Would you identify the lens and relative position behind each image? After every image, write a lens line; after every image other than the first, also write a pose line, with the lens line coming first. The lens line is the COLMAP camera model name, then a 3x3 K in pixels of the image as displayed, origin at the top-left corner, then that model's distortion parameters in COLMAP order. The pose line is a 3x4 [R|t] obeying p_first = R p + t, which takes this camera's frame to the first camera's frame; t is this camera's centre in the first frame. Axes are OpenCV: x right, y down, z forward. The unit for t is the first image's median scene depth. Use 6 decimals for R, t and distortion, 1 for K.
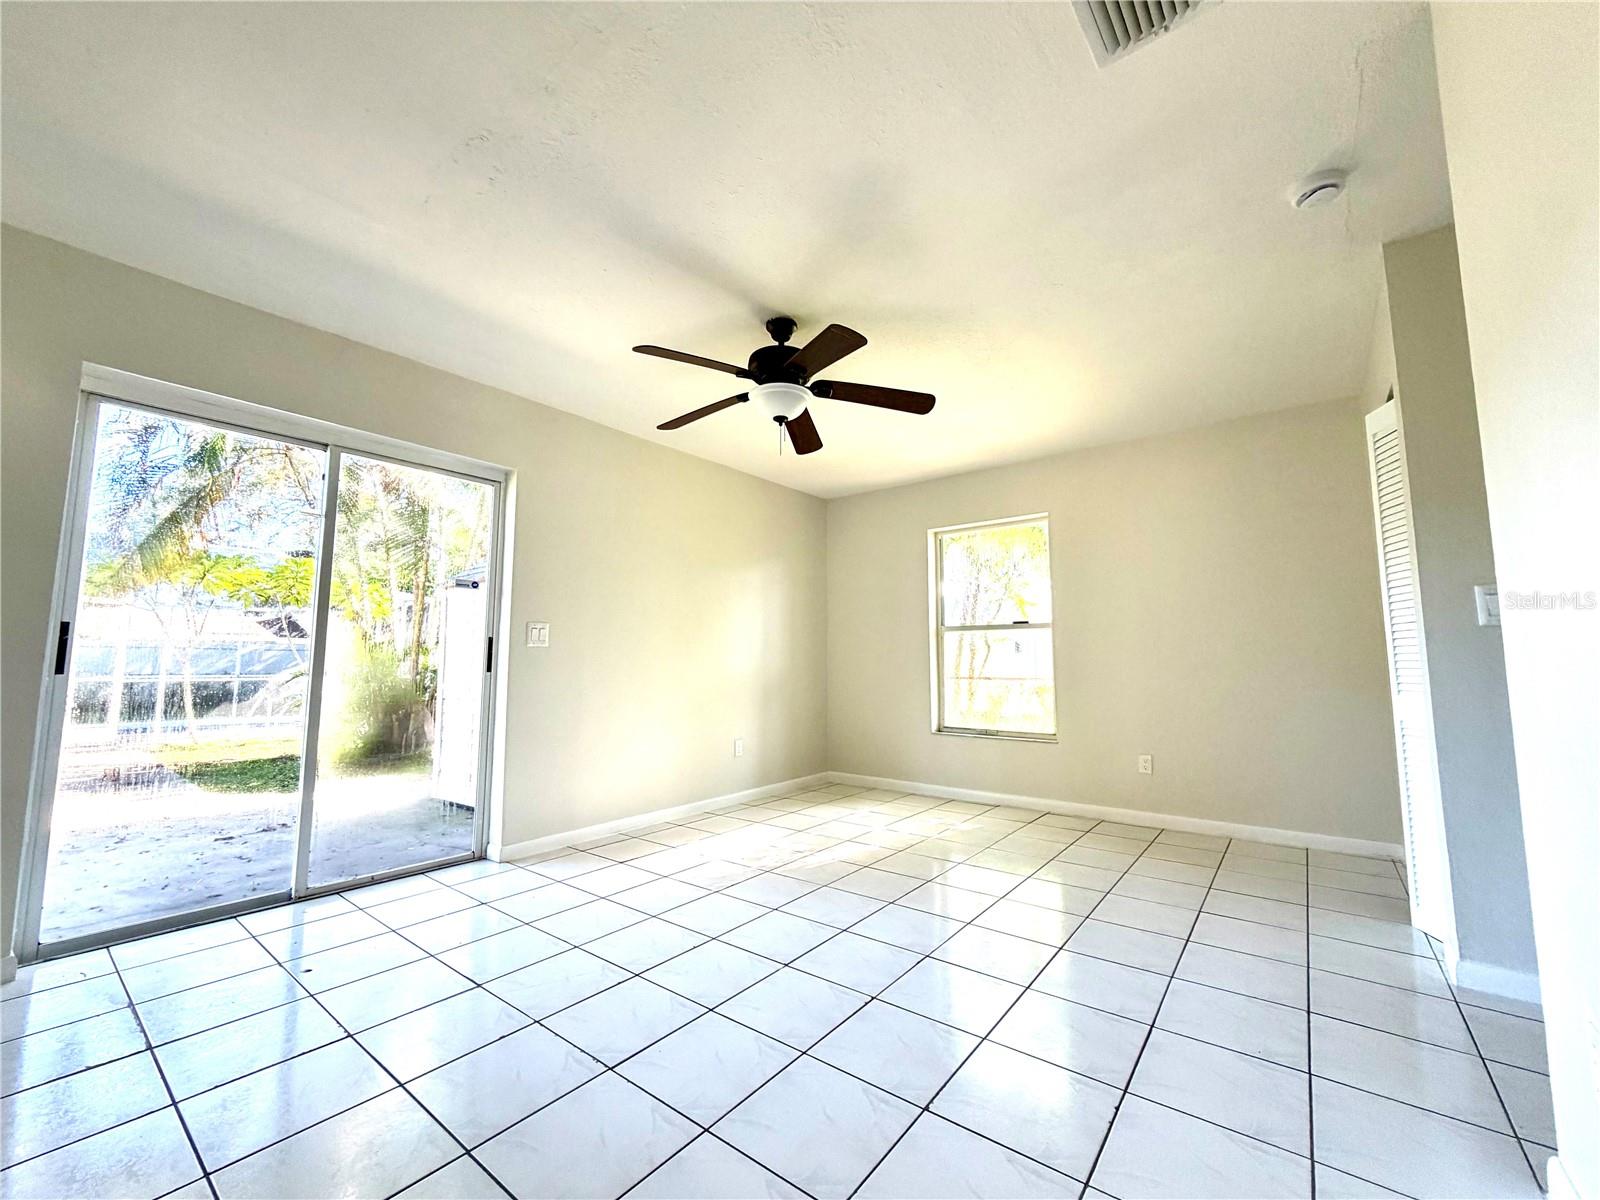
lens RADIAL K [[636.9, 0, 803.4], [0, 636.9, 601.5], [0, 0, 1]] dist [-0.000857, 0.000113]
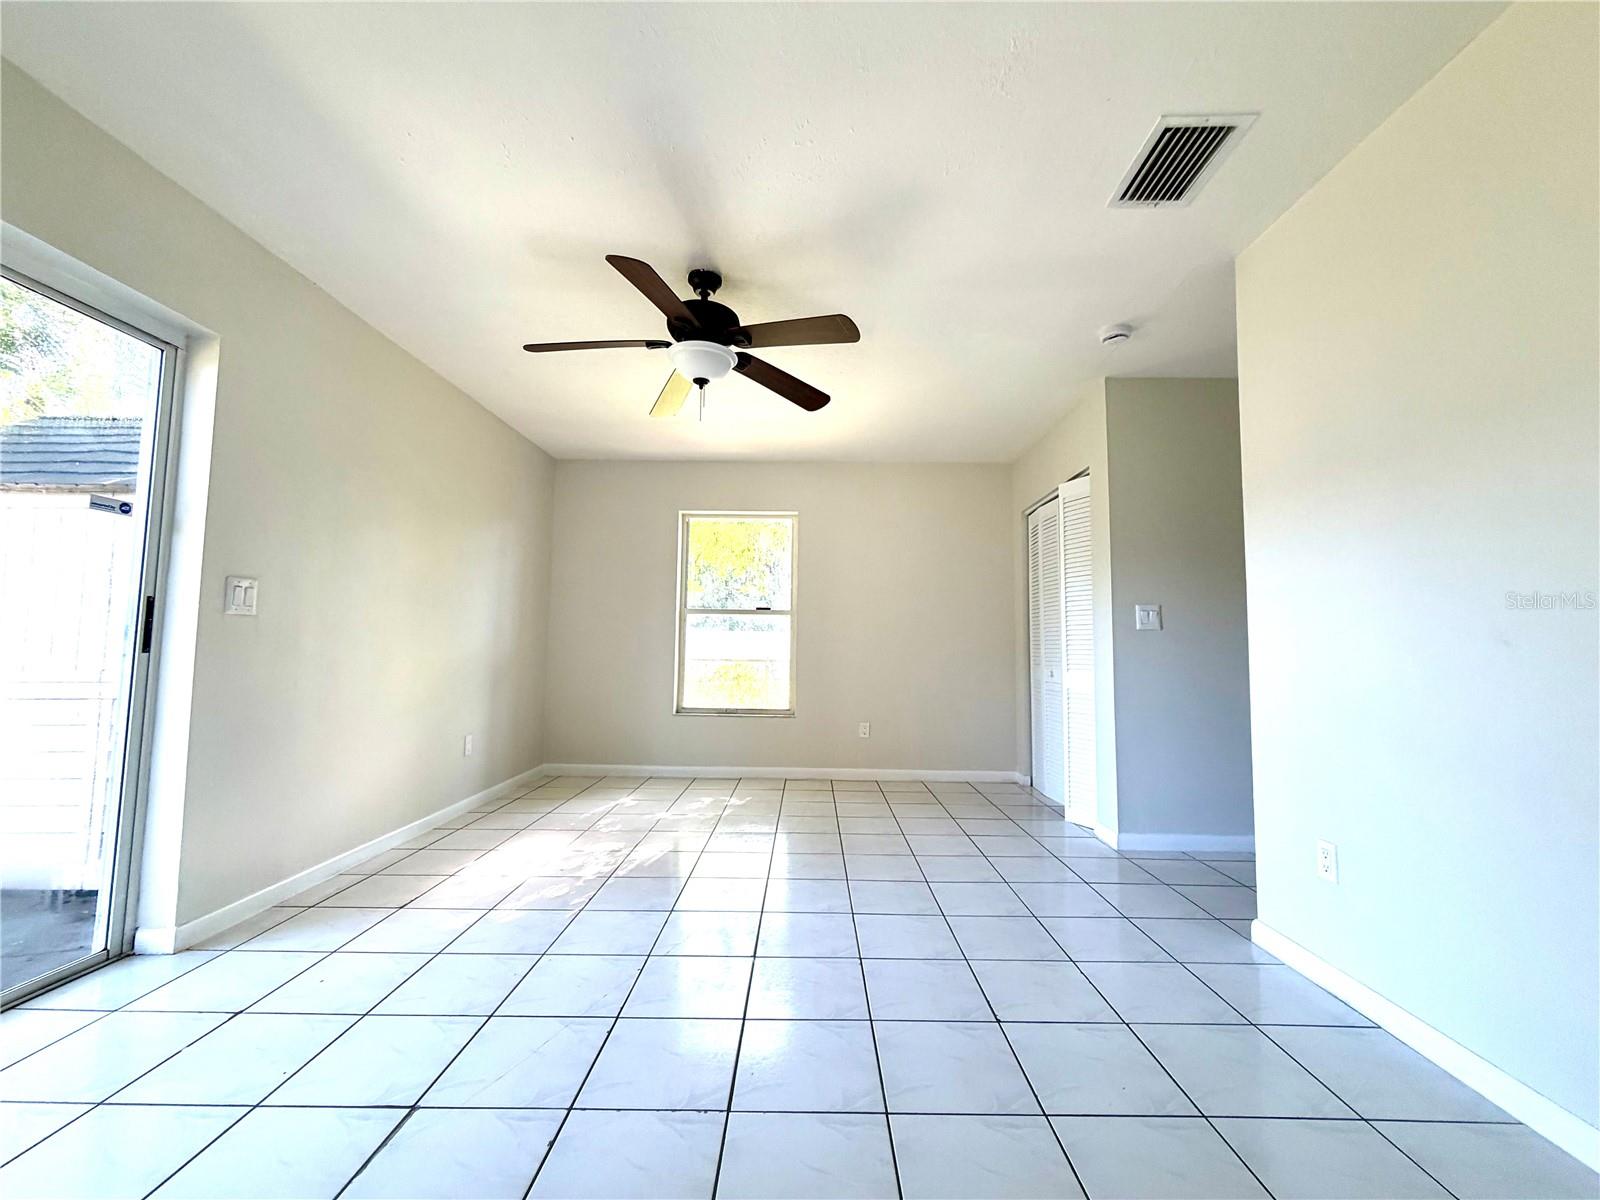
lens RADIAL K [[636.9, 0, 805.1], [0, 636.9, 599.3], [0, 0, 1]] dist [-0.000857, 0.000113]
pose [[0.793481, 0.055556, 0.606054, -0.334170], [-0.072500, 0.997362, 0.003495, 0.010098], [-0.604262, -0.046712, 0.795416, 0.116804]]
